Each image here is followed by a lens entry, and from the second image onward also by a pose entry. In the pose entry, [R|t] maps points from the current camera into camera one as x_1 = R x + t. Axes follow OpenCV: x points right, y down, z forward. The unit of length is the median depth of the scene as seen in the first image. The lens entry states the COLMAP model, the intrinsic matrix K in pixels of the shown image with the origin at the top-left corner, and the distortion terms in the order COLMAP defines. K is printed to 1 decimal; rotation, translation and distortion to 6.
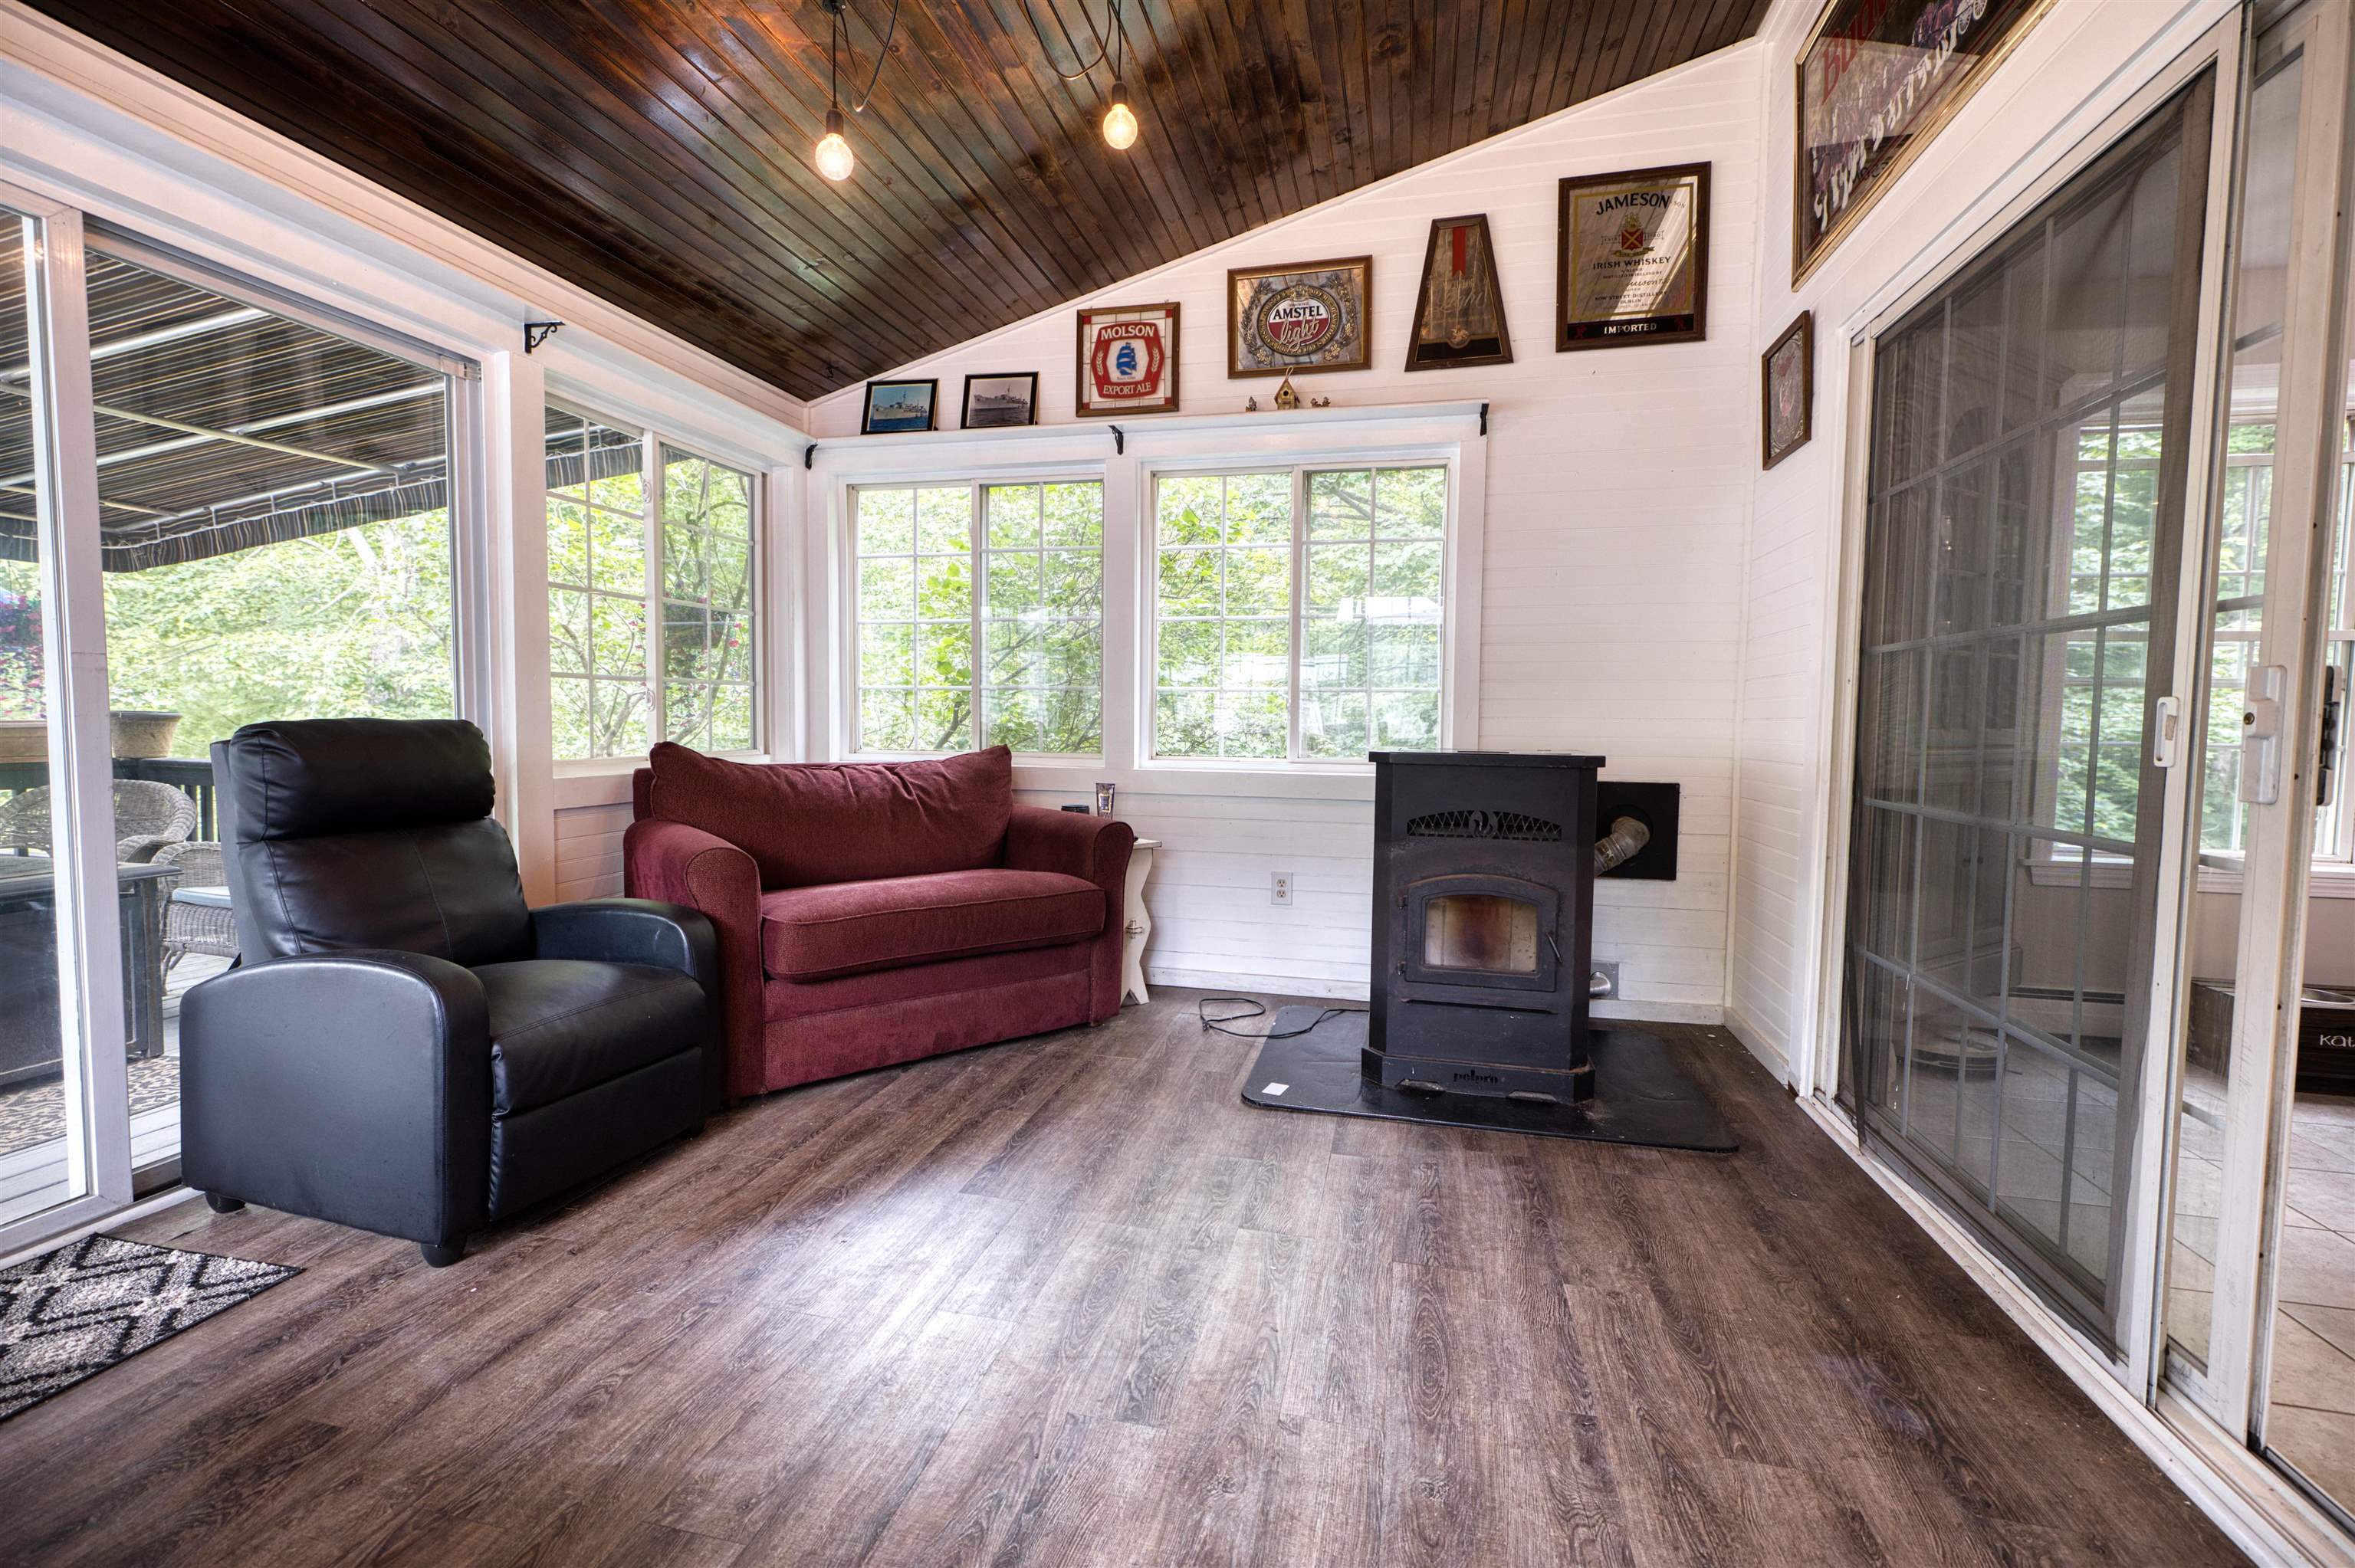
lens RADIAL K [[1015.0, 0, 1183.1], [0, 1015.0, 772.6], [0, 0, 1]] dist [0.001752, 0.000674]
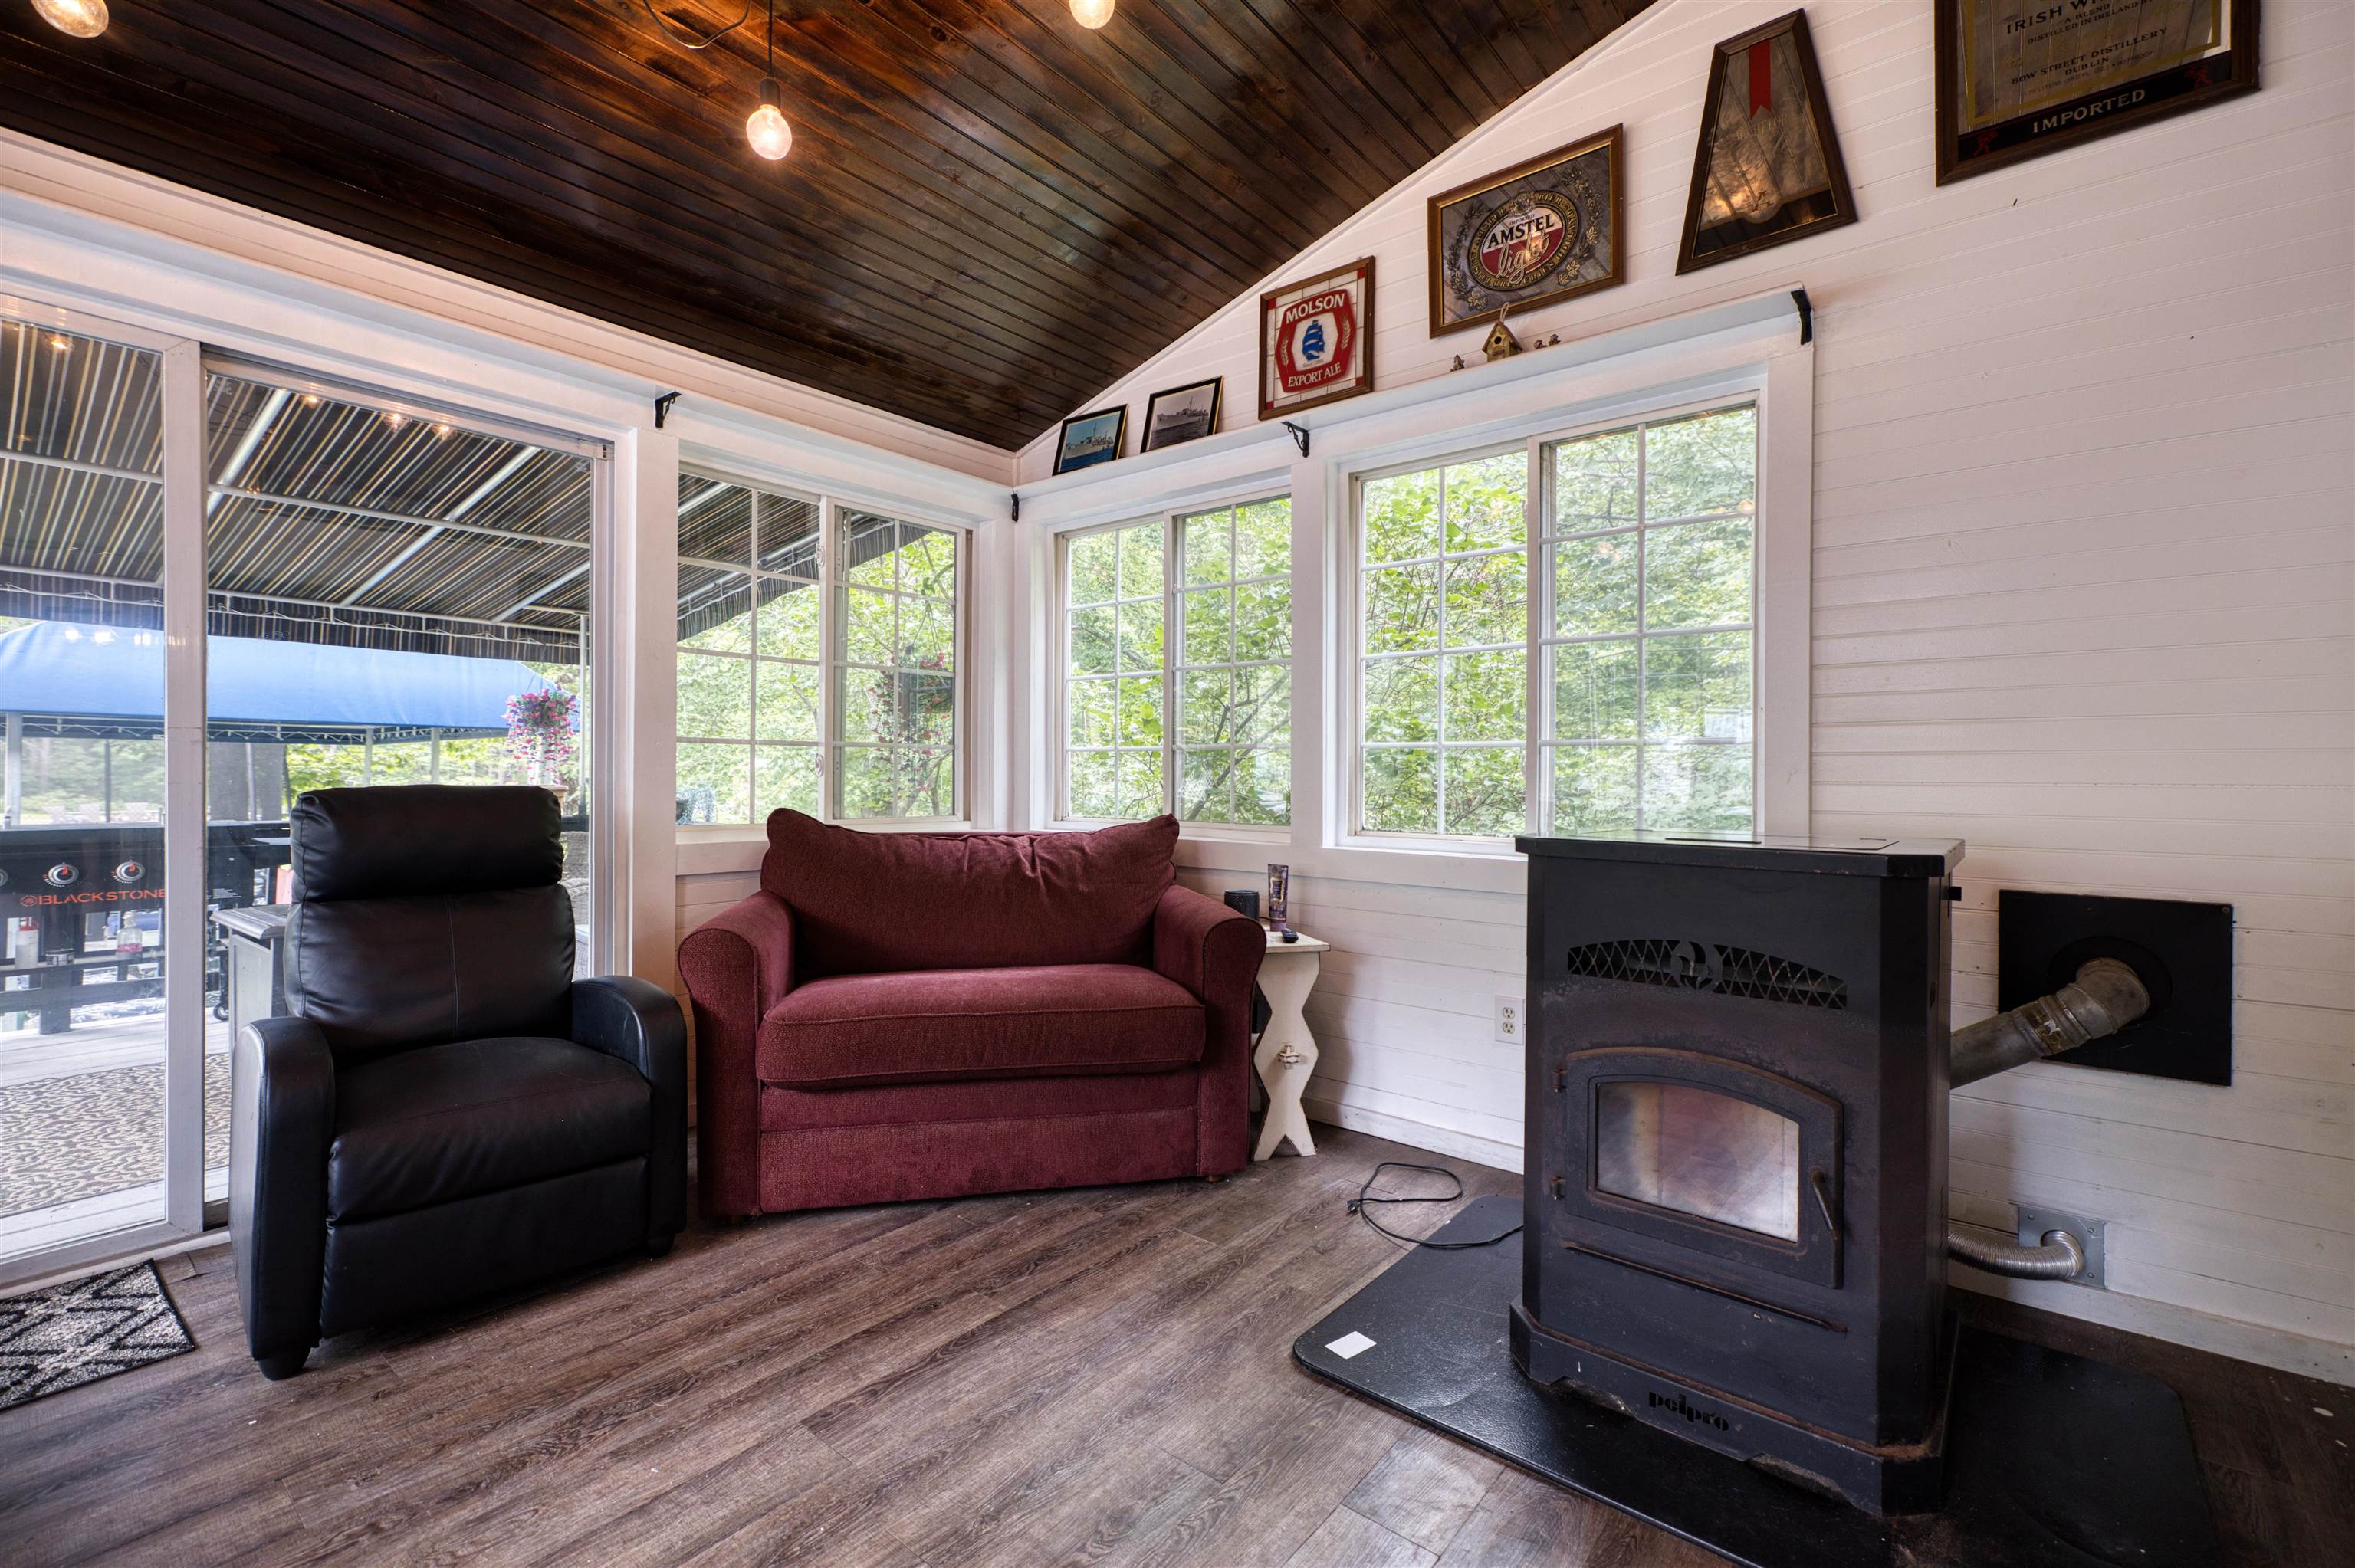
lens RADIAL K [[1021.1, 0, 1185.1], [0, 1021.1, 775.5], [0, 0, 1]] dist [0.002001, 0.001164]
pose [[0.898651, -0.003538, -0.438650, 0.228899], [-0.021964, 0.998350, -0.053048, -0.016401], [0.438115, 0.057306, 0.897091, 0.267077]]
